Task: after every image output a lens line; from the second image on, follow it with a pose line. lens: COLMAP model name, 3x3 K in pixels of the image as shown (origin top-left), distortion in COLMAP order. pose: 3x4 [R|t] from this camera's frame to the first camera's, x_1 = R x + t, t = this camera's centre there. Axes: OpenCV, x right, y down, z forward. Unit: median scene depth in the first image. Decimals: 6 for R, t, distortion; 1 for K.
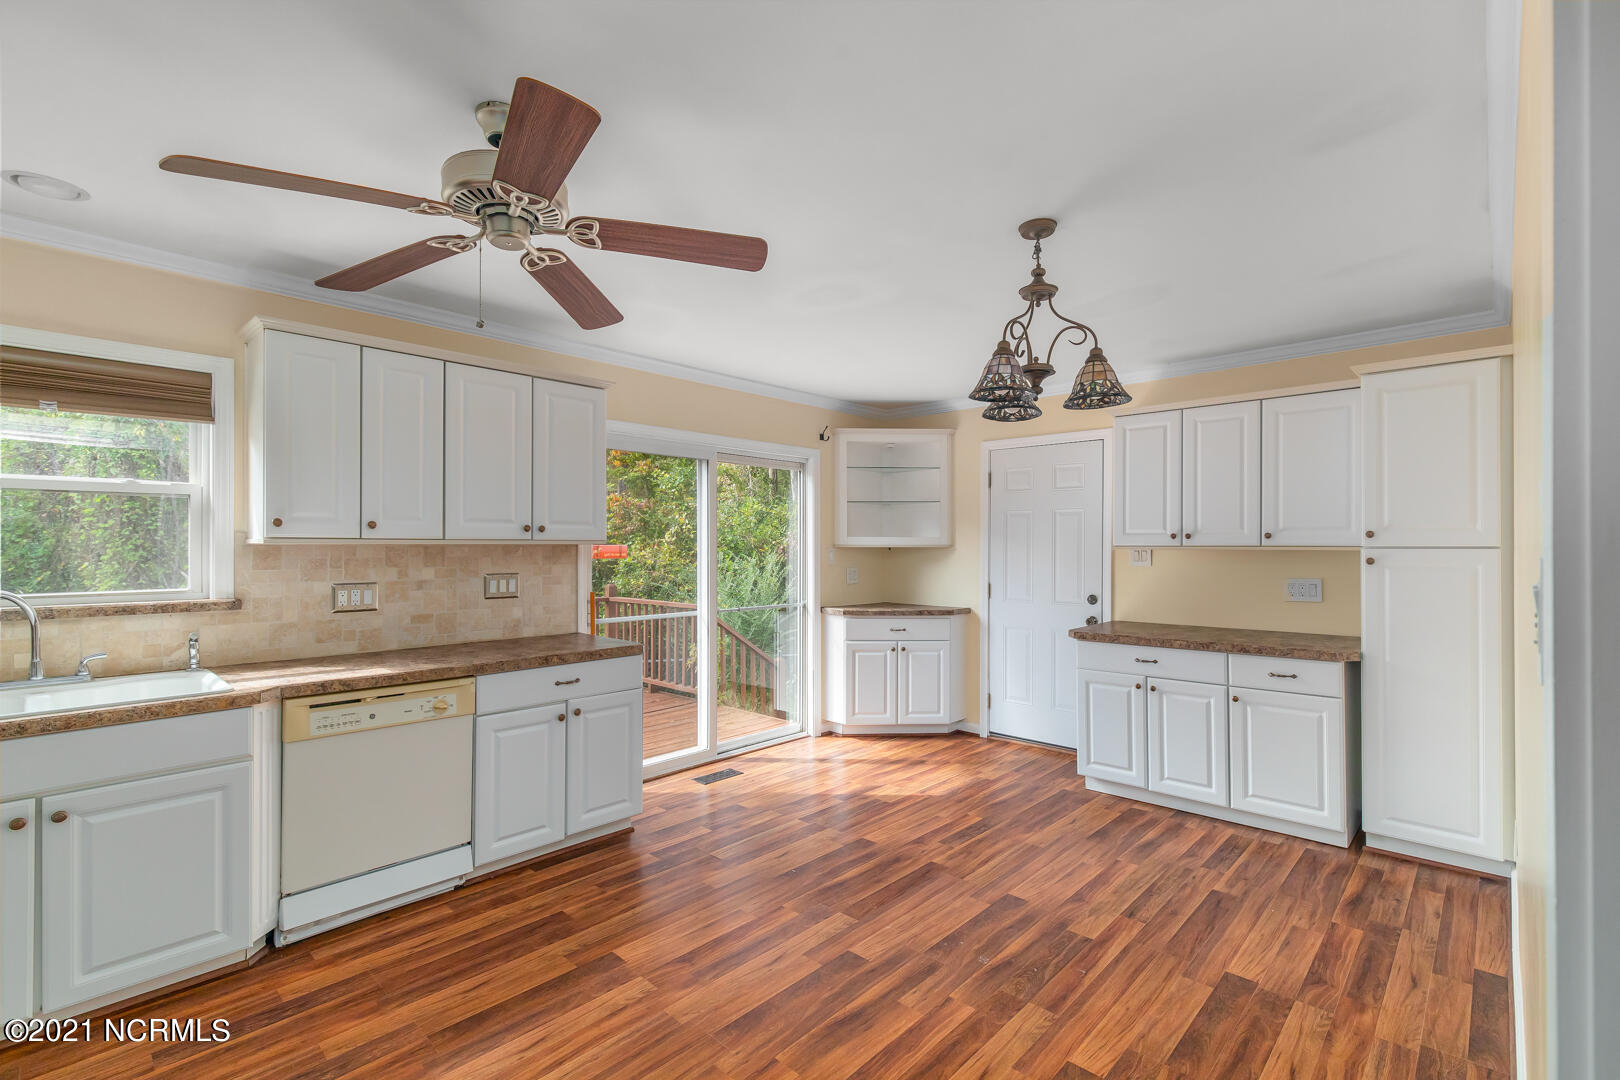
lens RADIAL K [[723.6, 0, 819.0], [0, 723.6, 544.4], [0, 0, 1]] dist [0.012354, -0.003860]
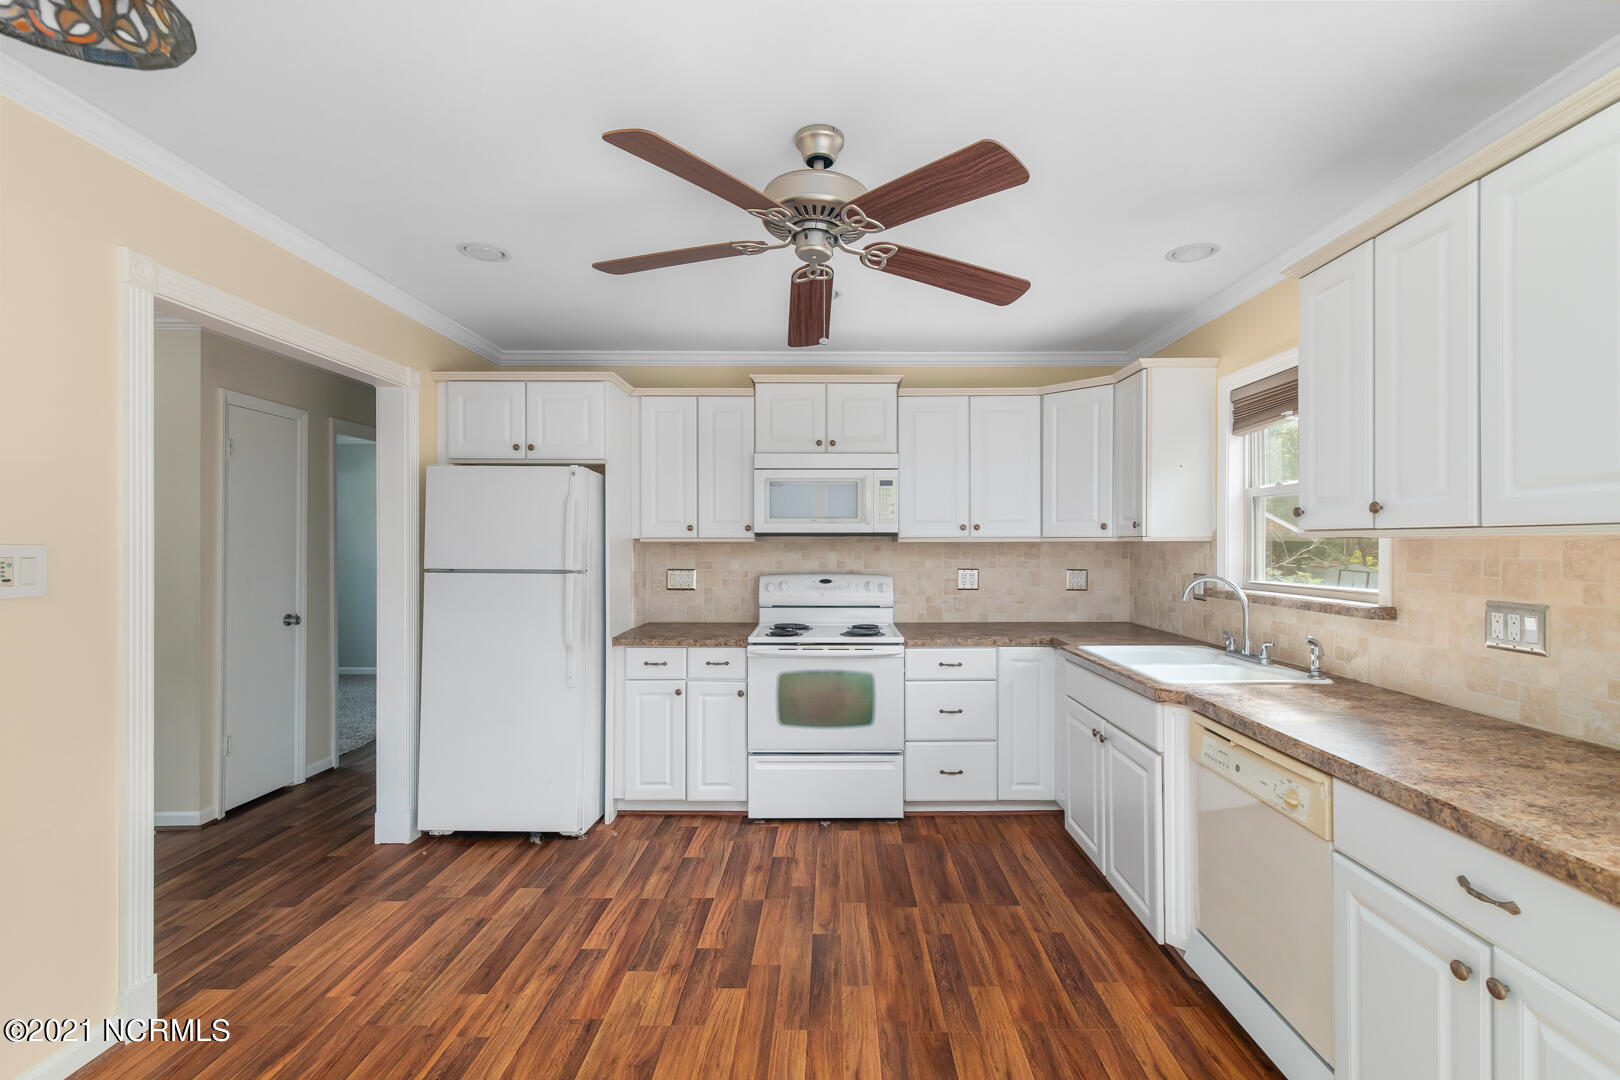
lens RADIAL K [[723.6, 0, 836.6], [0, 723.6, 544.4], [0, 0, 1]] dist [0.012354, -0.003860]
pose [[-0.722701, 0.000395, -0.691161, 0.166947], [0.001422, 0.999999, -0.000915, 0.005198], [0.691159, -0.001644, -0.722700, 1.040007]]
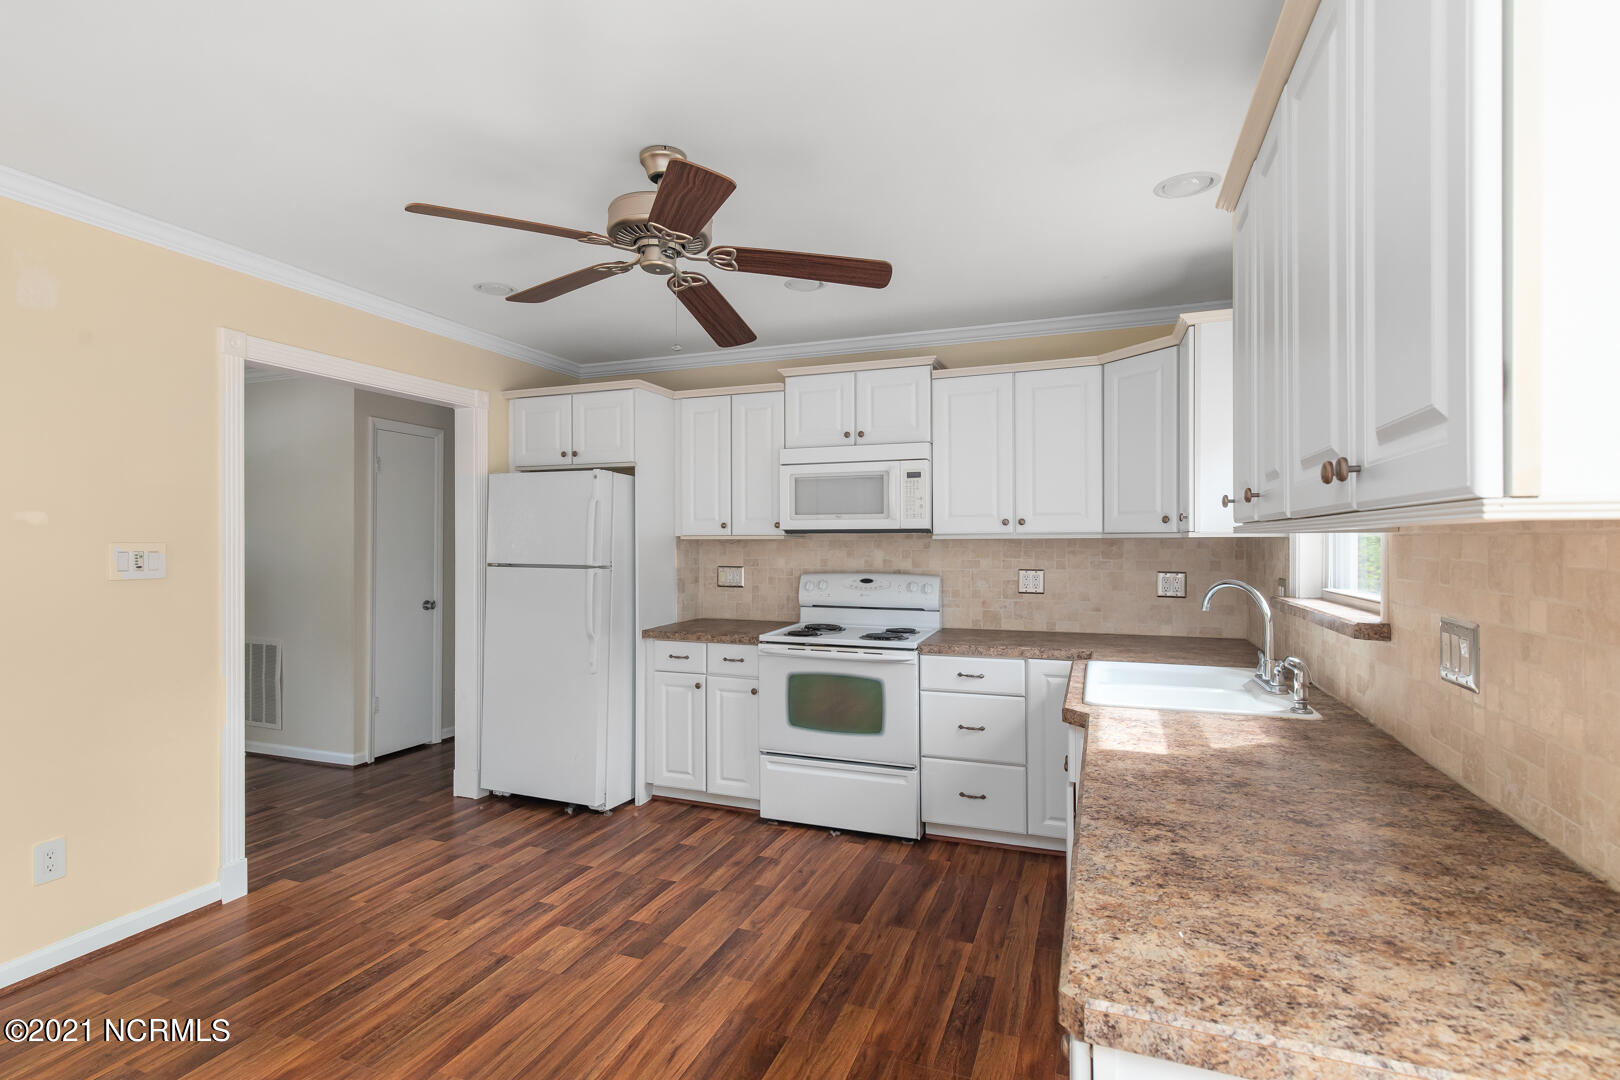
lens RADIAL K [[802.3, 0, 779.0], [0, 802.3, 541.0], [0, 0, 1]] dist [0.010451, -0.001075]
pose [[-0.929836, 0.001387, -0.367970, -0.081787], [0.002348, 0.999995, -0.002163, 0.005728], [0.367966, -0.002875, -0.929835, 1.292457]]
